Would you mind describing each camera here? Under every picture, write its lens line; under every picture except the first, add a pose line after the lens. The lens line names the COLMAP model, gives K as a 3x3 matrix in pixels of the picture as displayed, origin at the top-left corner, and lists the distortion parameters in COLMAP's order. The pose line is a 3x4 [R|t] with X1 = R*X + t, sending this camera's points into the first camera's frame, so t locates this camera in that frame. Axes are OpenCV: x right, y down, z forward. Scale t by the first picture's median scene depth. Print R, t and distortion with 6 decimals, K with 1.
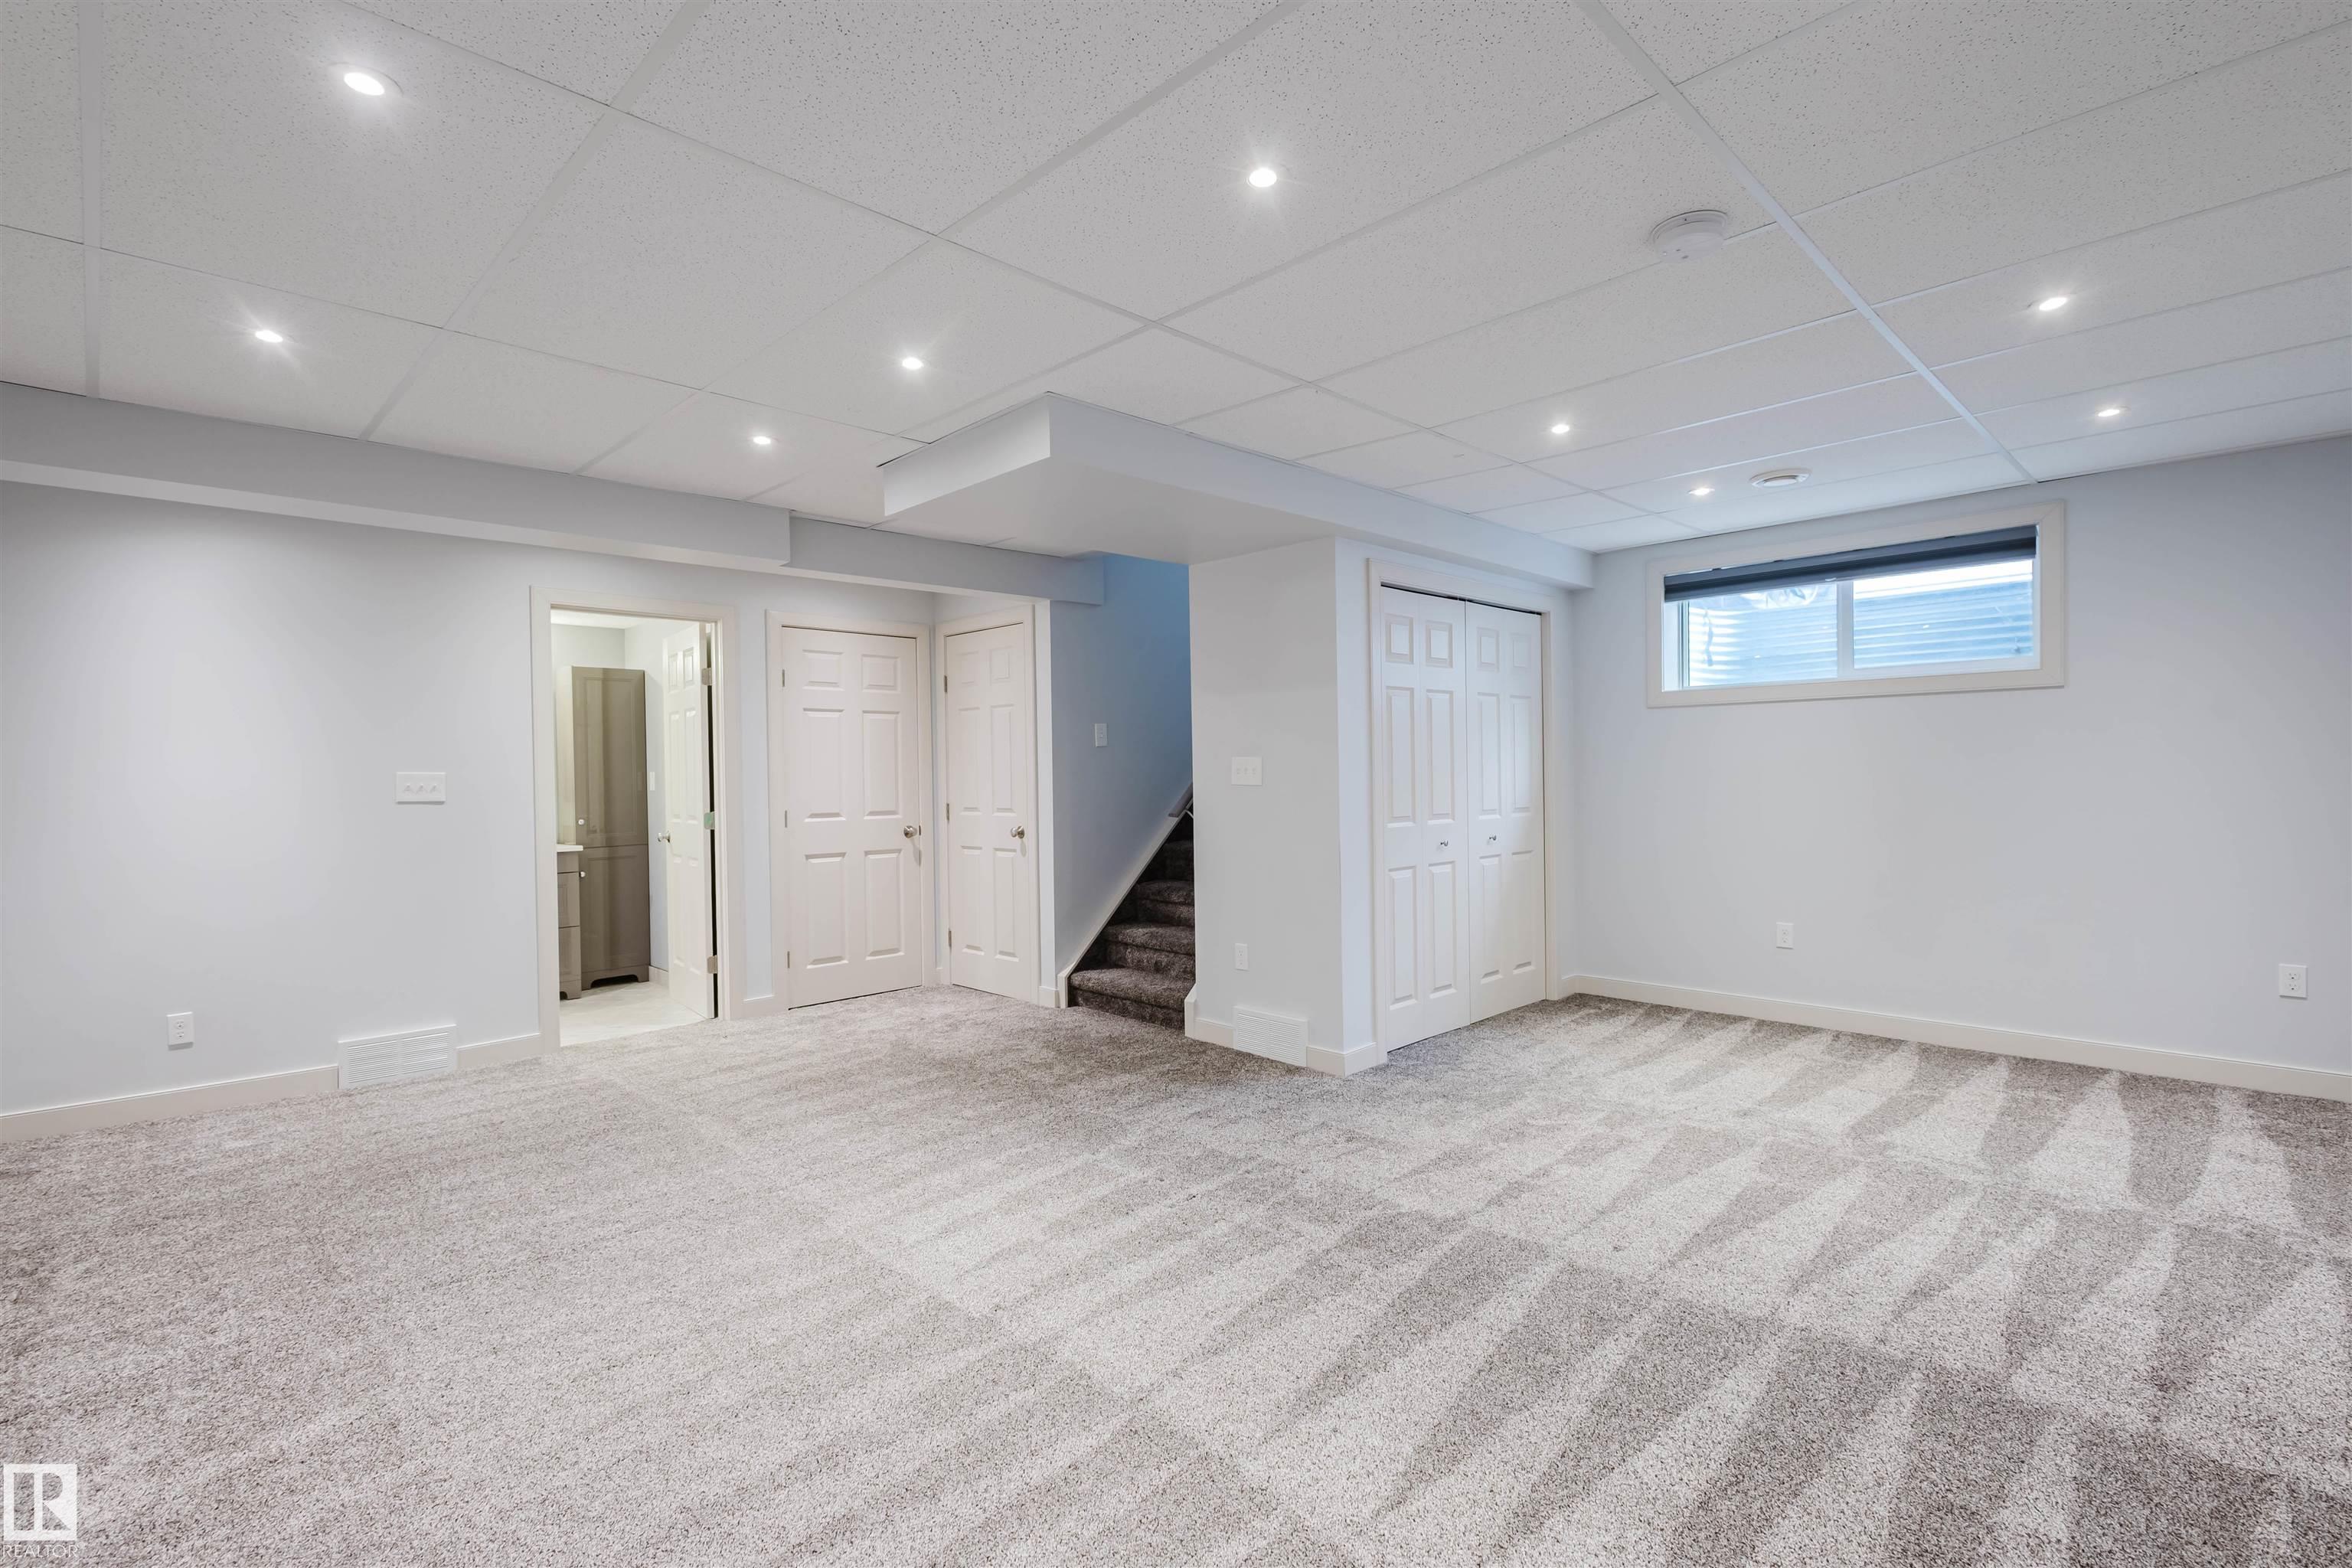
lens RADIAL K [[1082.8, 0, 1169.4], [0, 1082.8, 769.2], [0, 0, 1]] dist [0.015419, -0.002978]
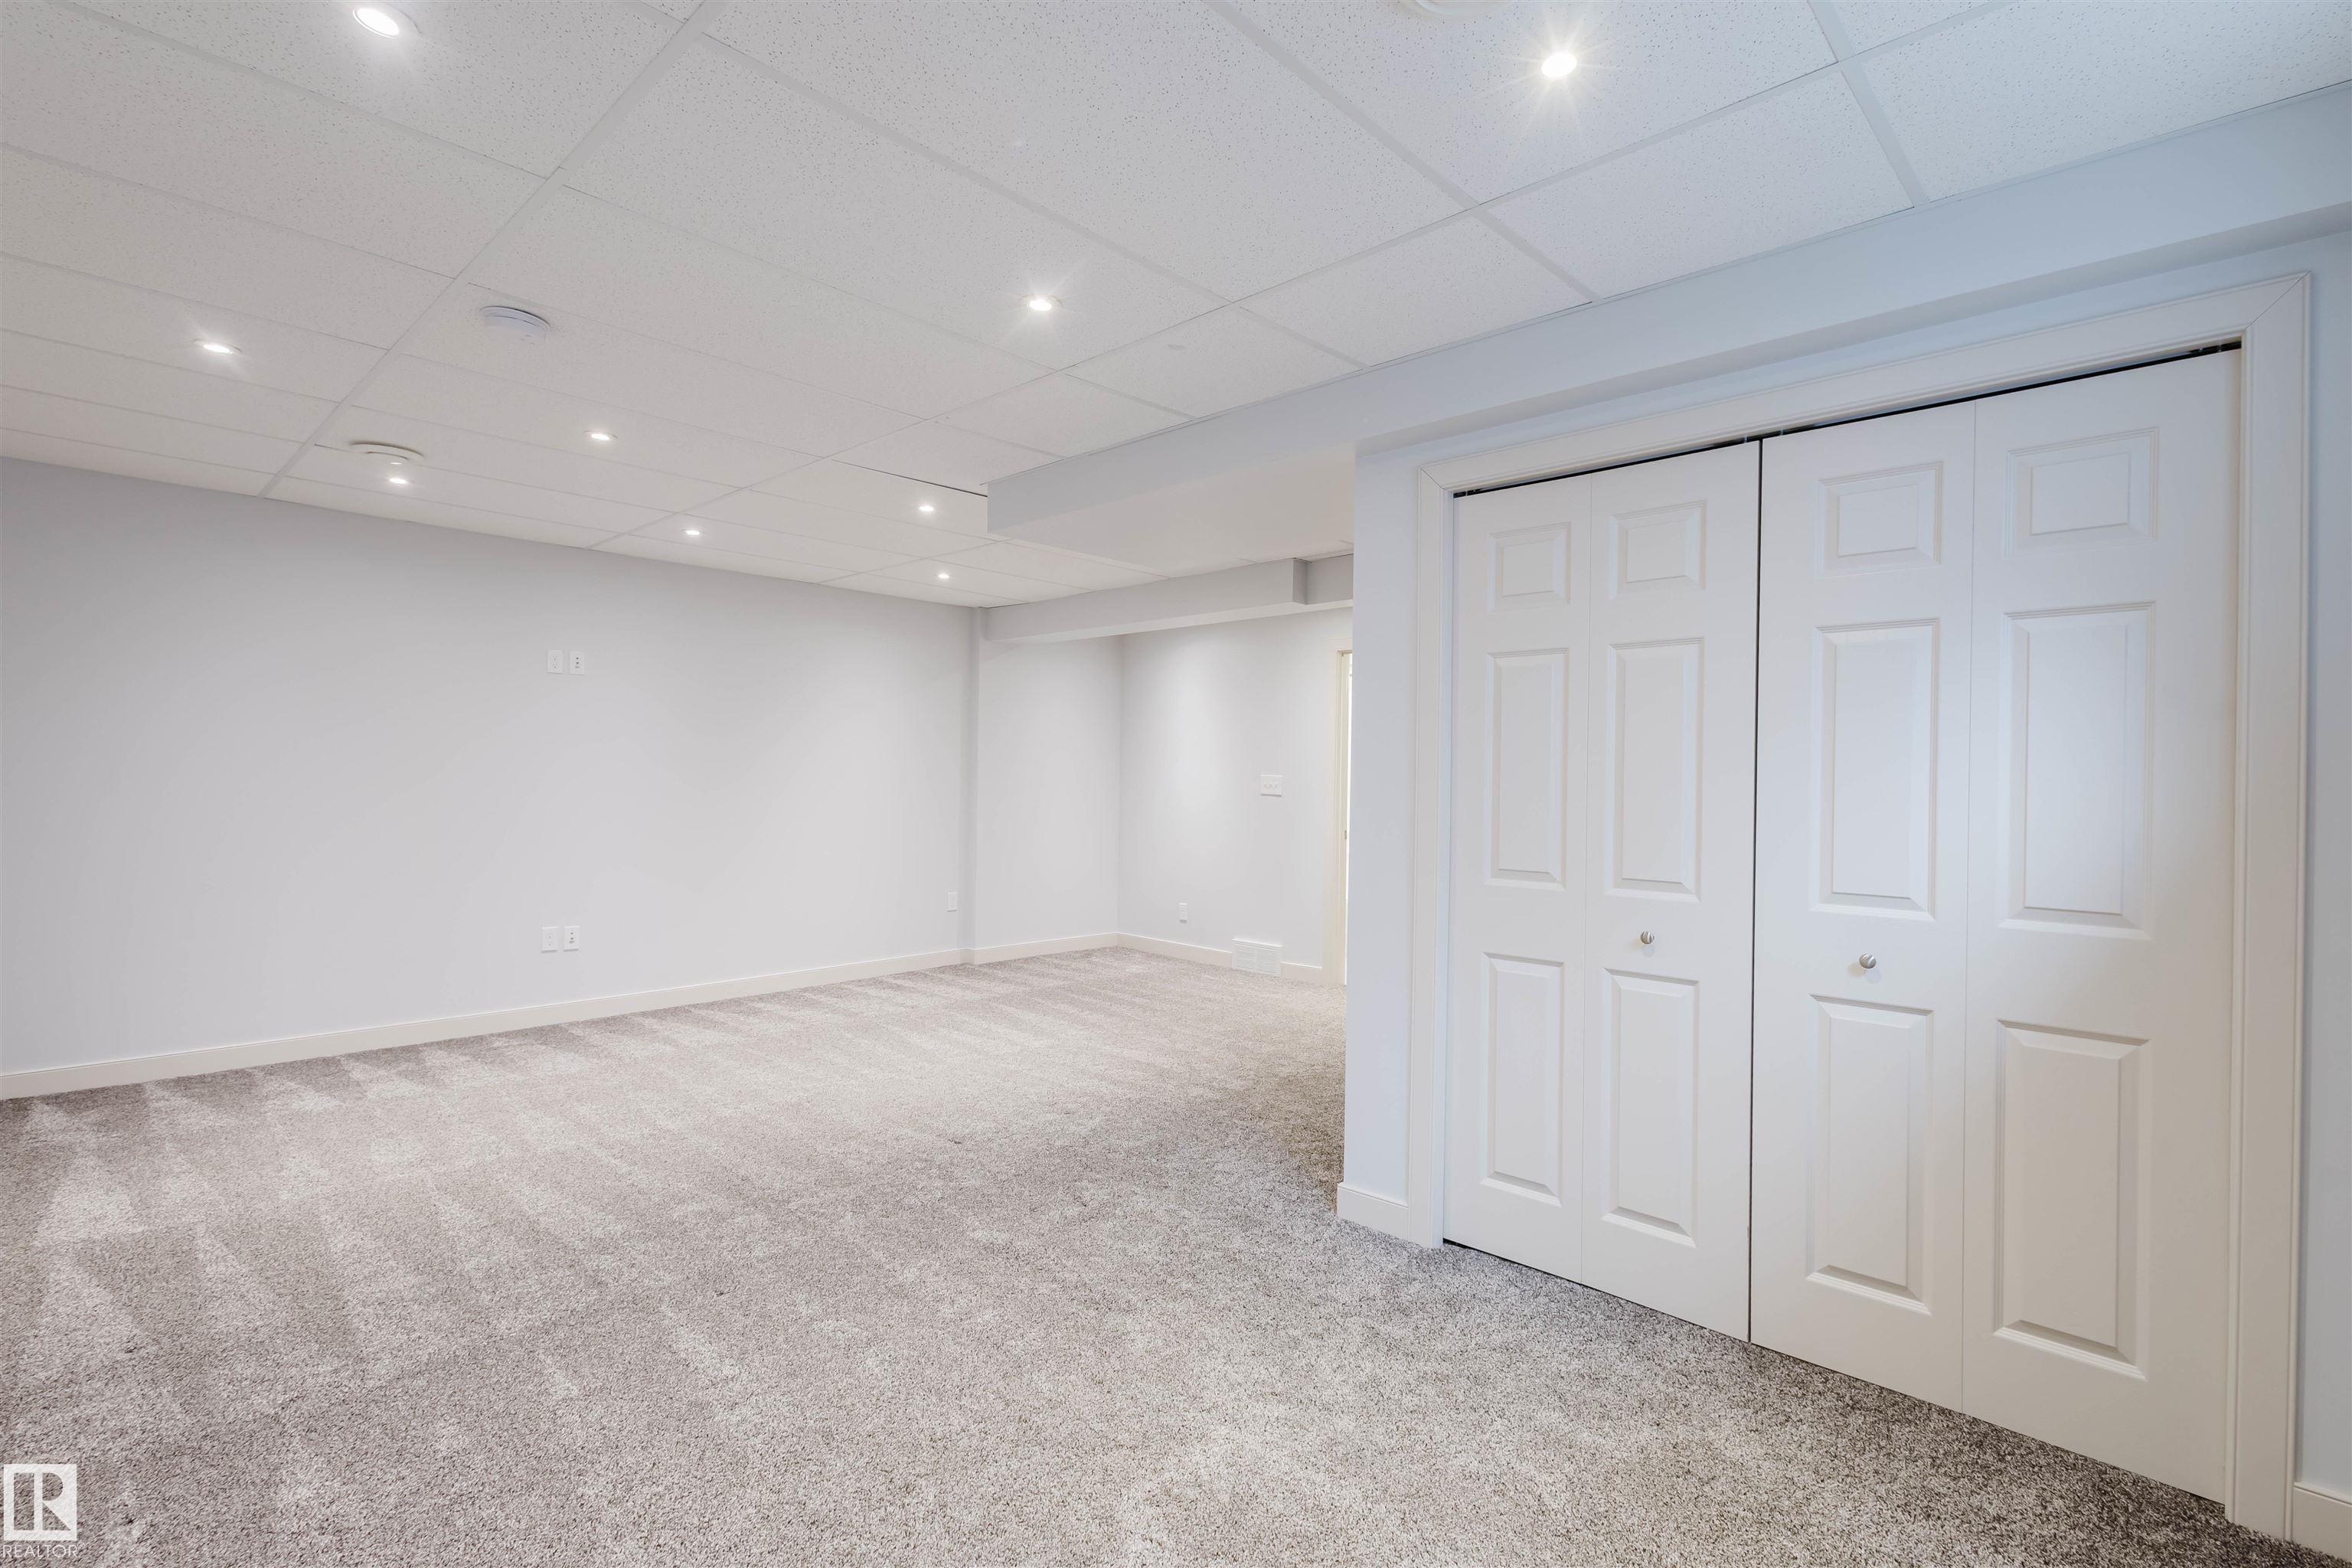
lens RADIAL K [[1082.8, 0, 1174.2], [0, 1082.8, 788.1], [0, 0, 1]] dist [0.015419, -0.002978]
pose [[0.040917, 0.025020, -0.998849, 0.669639], [-0.013052, 0.999615, 0.024505, -0.011820], [0.999077, 0.012034, 0.041227, 0.662275]]
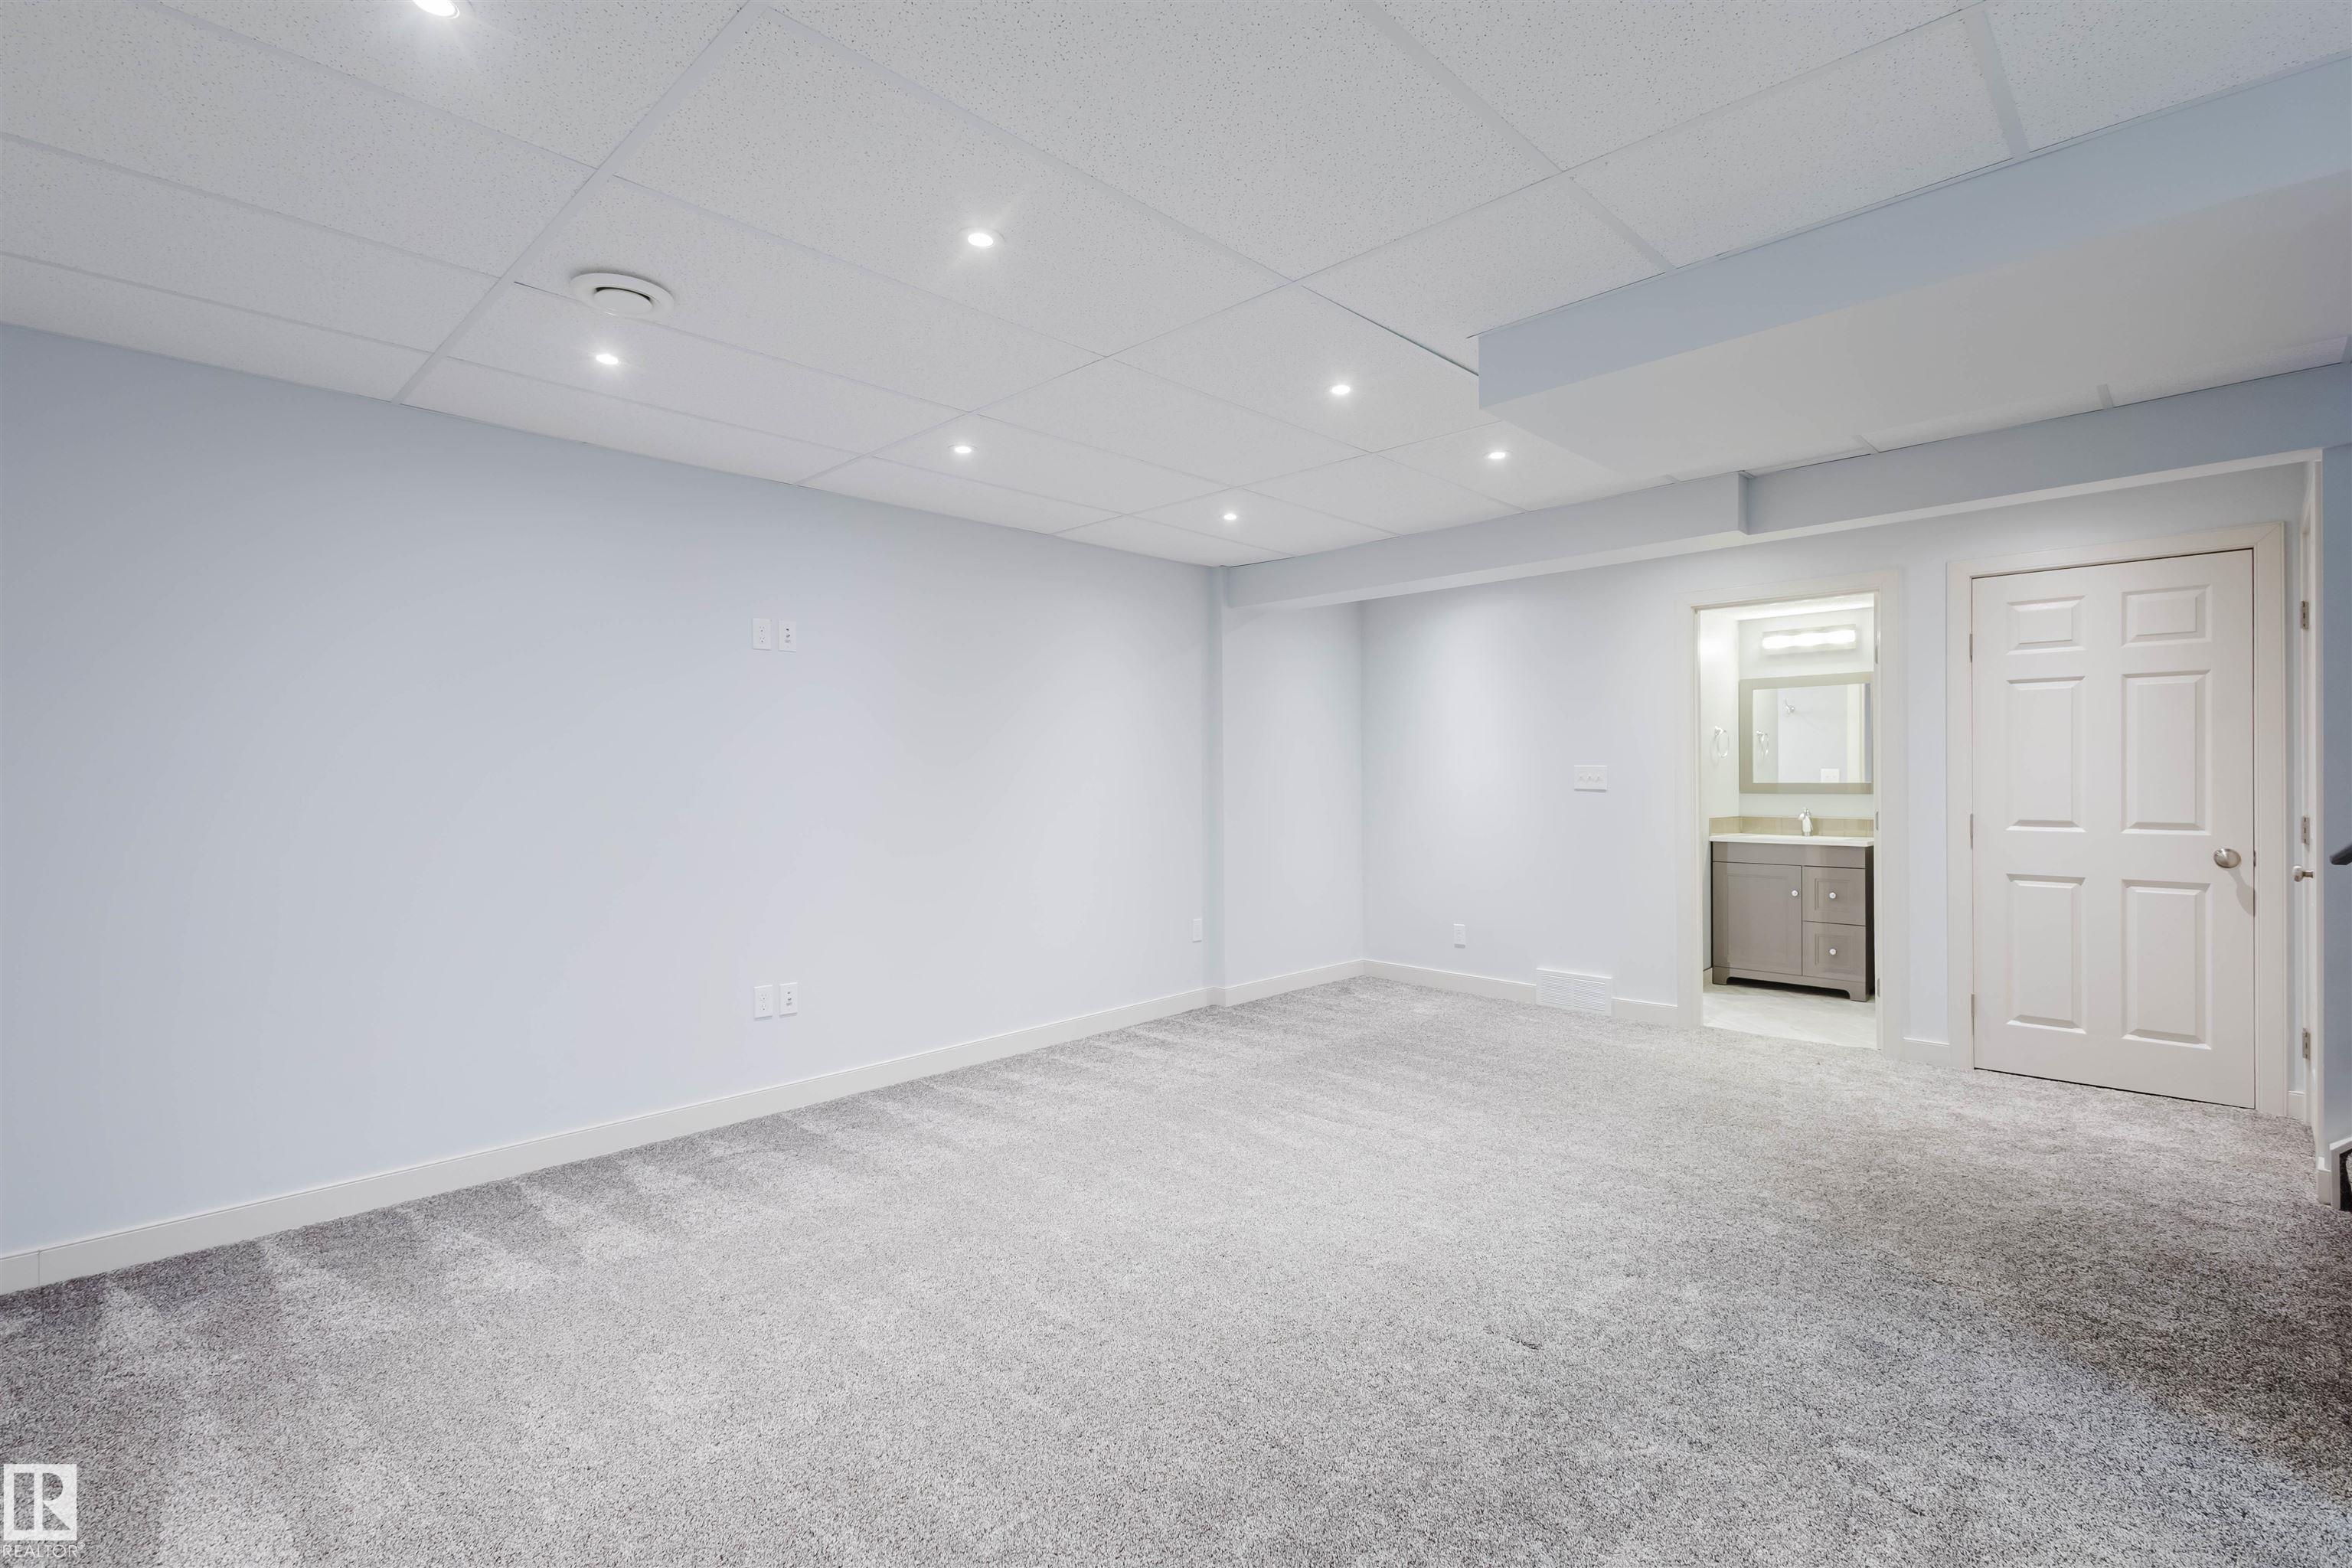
lens RADIAL K [[1082.8, 0, 1174.8], [0, 1082.8, 784.1], [0, 0, 1]] dist [0.015419, -0.002978]
pose [[0.029065, 0.022713, -0.999319, 0.422821], [0.008936, 0.999696, 0.022982, -0.006719], [0.999538, -0.009597, 0.028853, 0.411597]]
